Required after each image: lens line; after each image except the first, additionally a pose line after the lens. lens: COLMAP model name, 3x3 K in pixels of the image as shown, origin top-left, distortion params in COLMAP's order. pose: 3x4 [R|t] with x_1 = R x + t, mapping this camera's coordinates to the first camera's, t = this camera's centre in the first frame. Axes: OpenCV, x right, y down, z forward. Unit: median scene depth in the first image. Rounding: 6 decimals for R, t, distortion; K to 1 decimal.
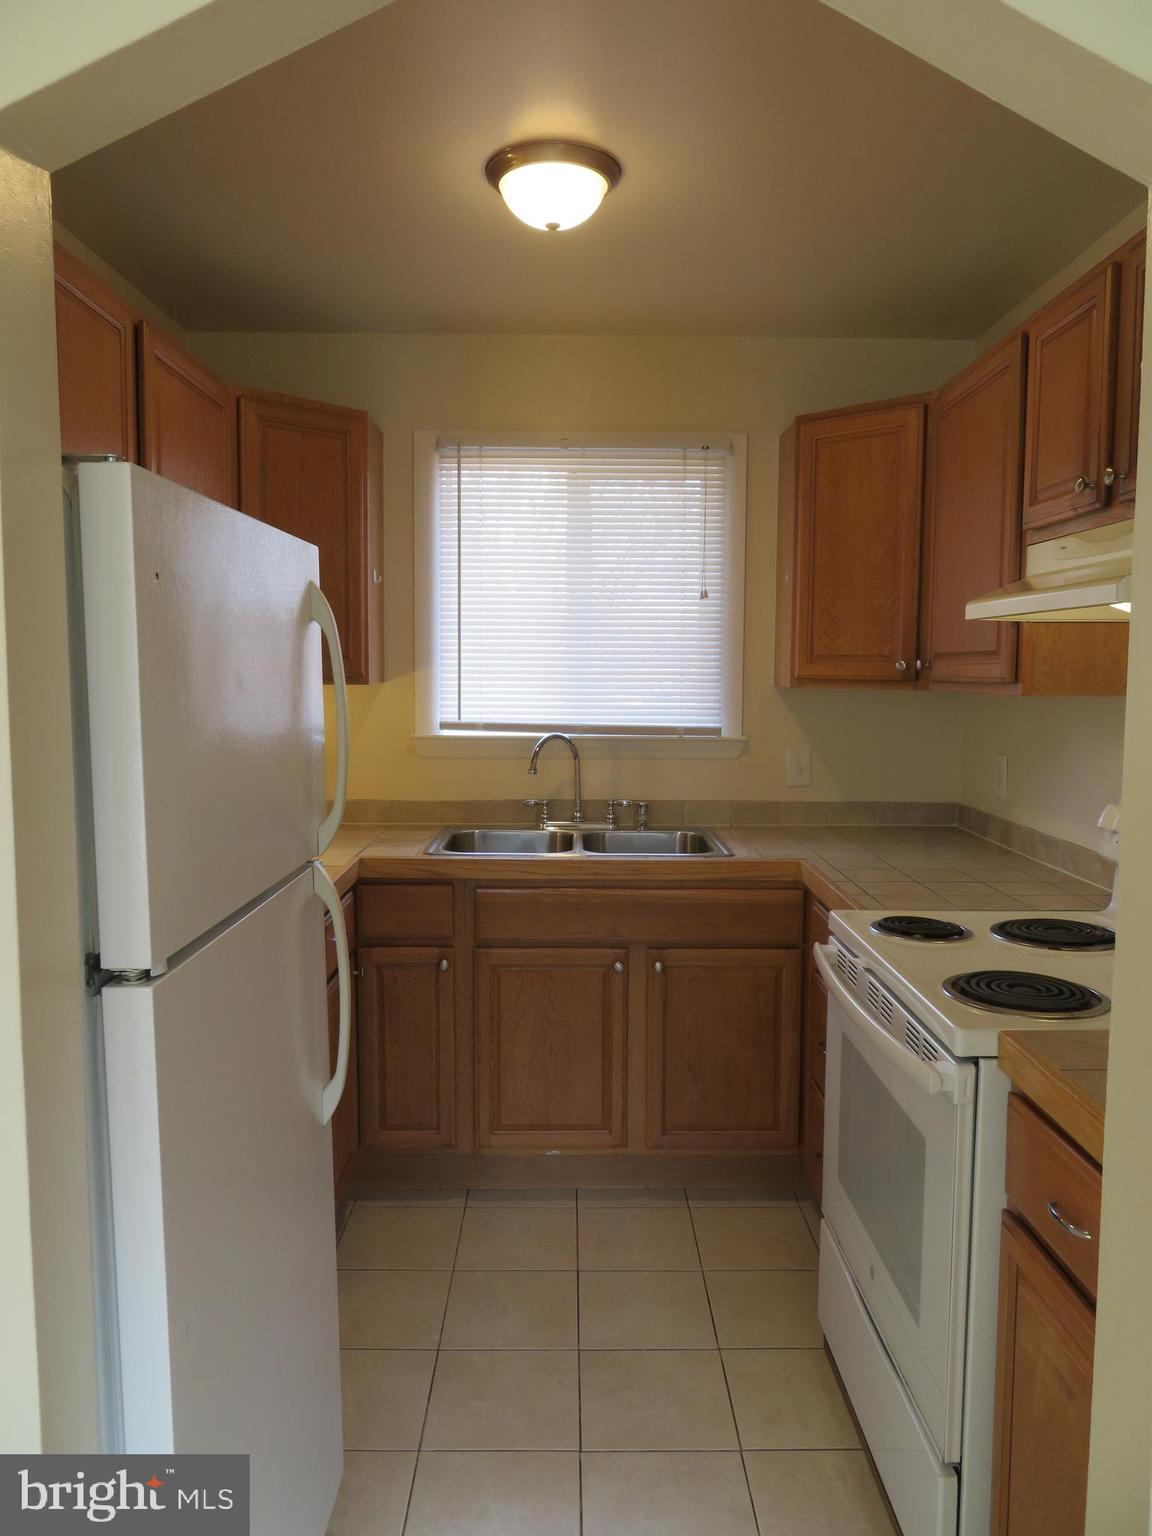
lens RADIAL K [[1097.0, 0, 568.3], [0, 1097.0, 753.1], [0, 0, 1]] dist [-0.019207, 0.010265]
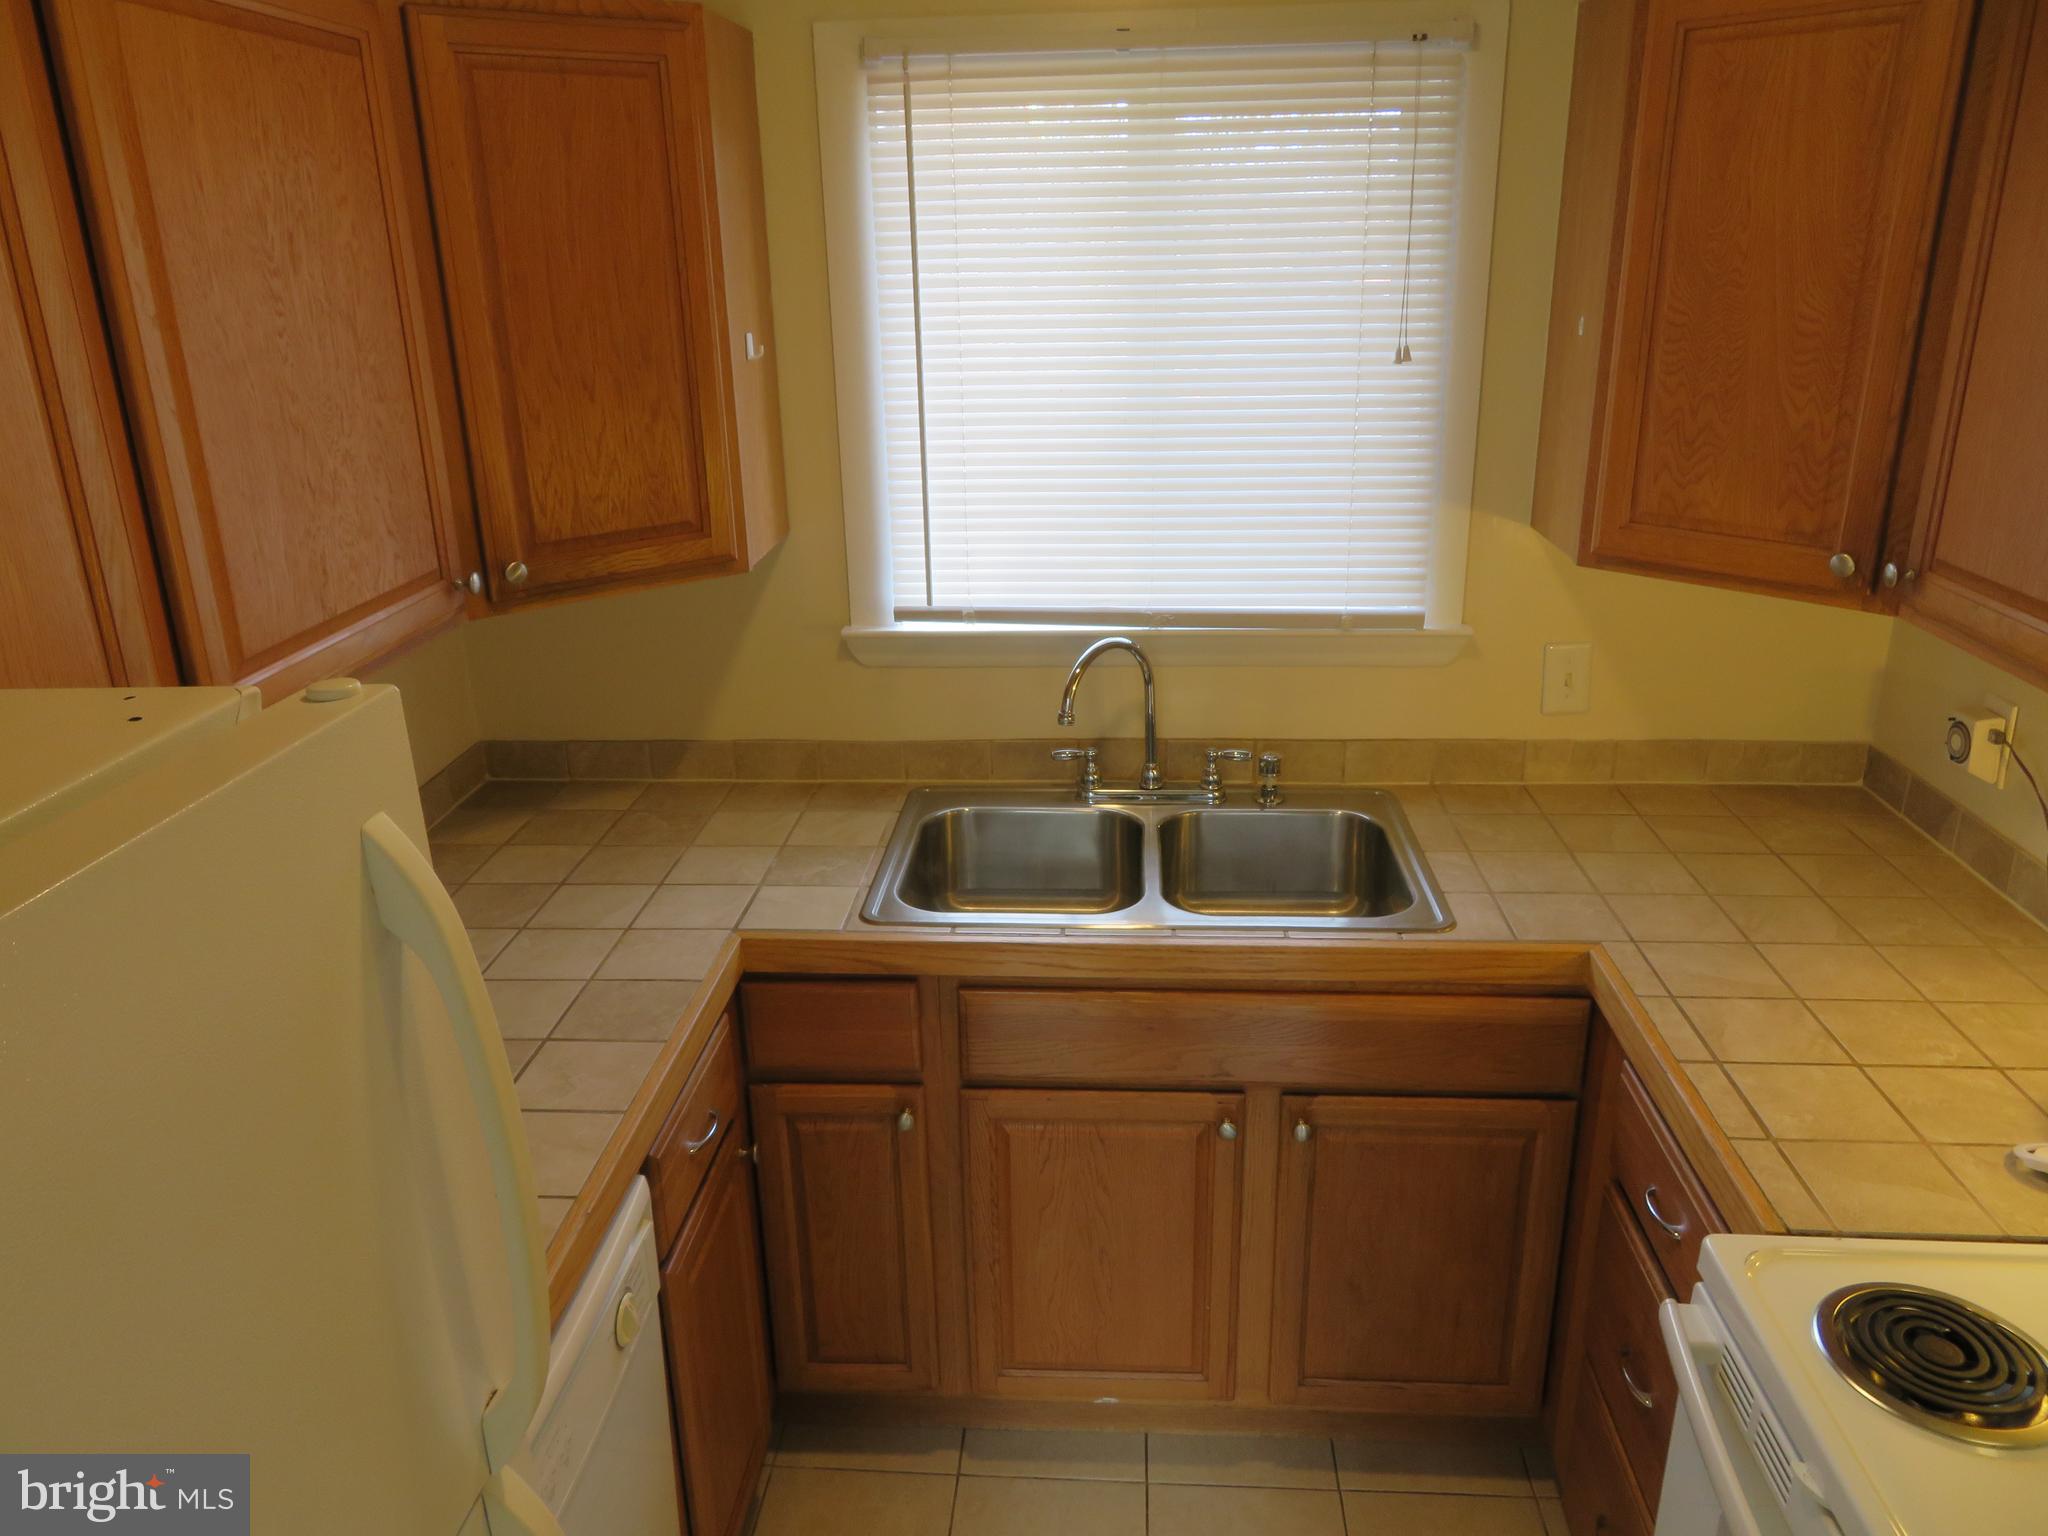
lens RADIAL K [[1462.7, 0, 1007.6], [0, 1462.7, 763.8], [0, 0, 1]] dist [-0.019207, 0.010265]
pose [[0.996352, -0.001906, -0.085312, 0.000163], [0.024188, 0.965053, 0.260936, -0.163456], [0.081834, -0.262048, 0.961579, 0.337331]]
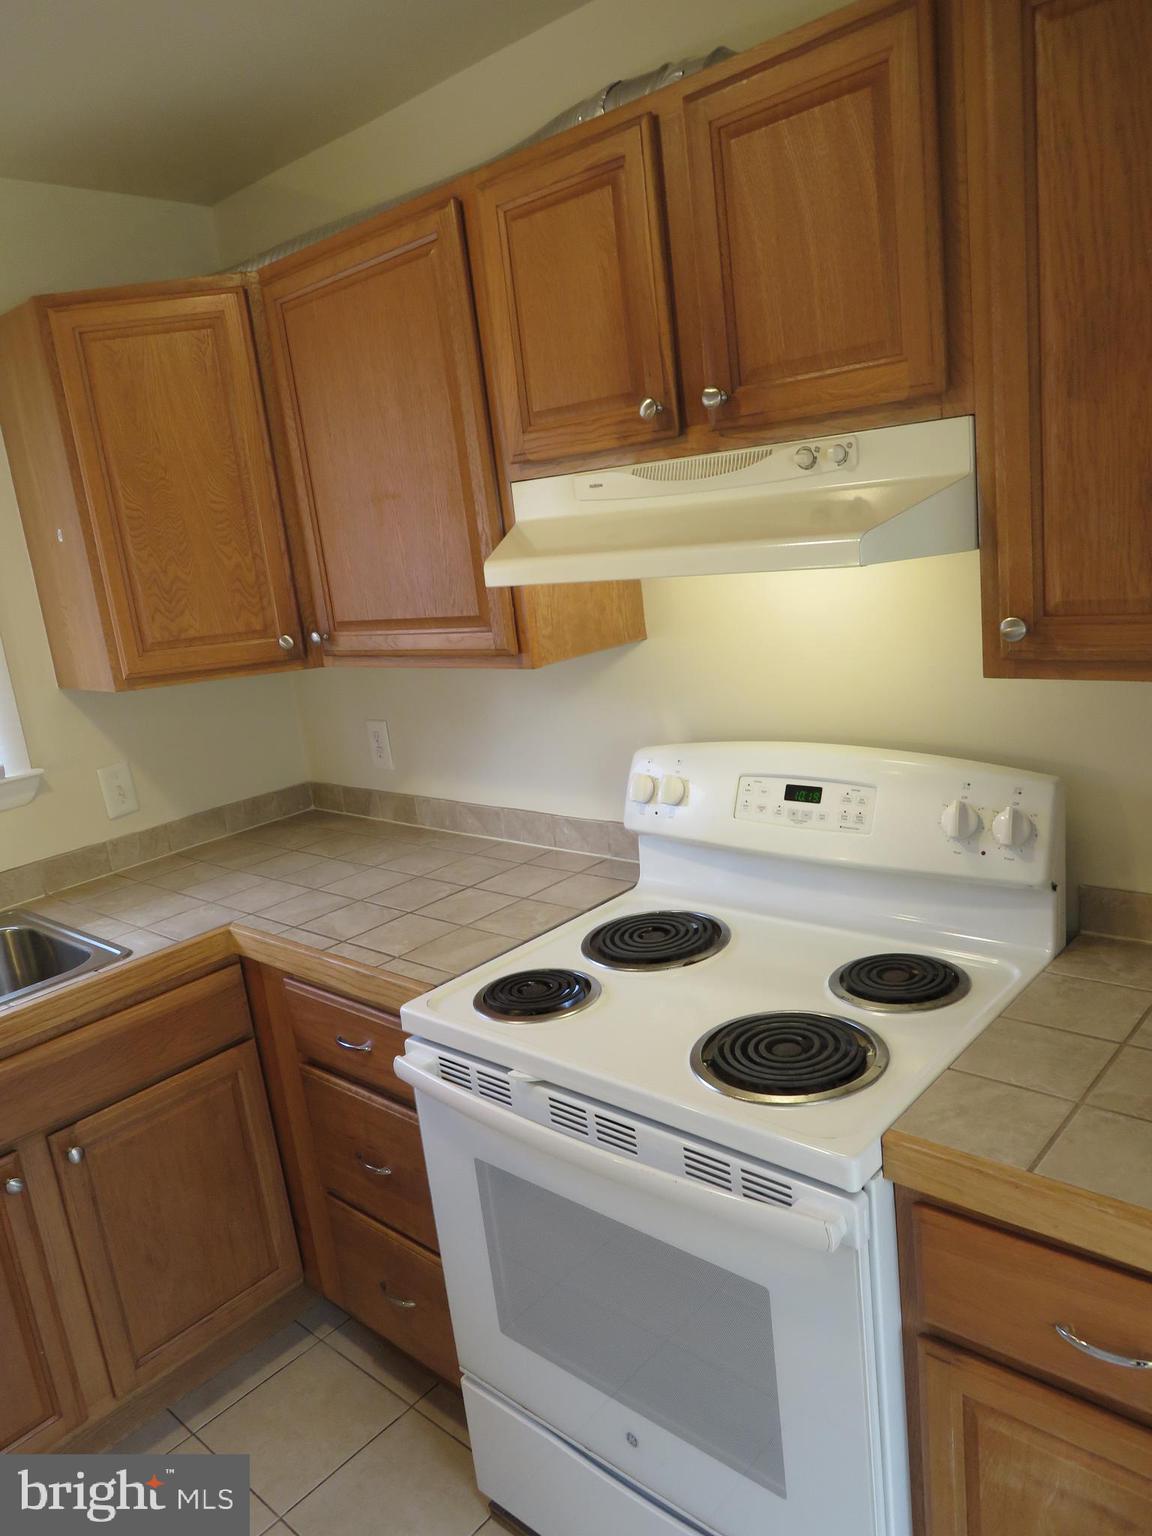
lens RADIAL K [[1097.0, 0, 581.8], [0, 1097.0, 764.6], [0, 0, 1]] dist [-0.019207, 0.010265]
pose [[0.661520, -0.245470, 0.708616, -0.119537], [0.176118, 0.969337, 0.171373, -0.088615], [-0.728954, 0.011433, 0.684467, 0.315556]]
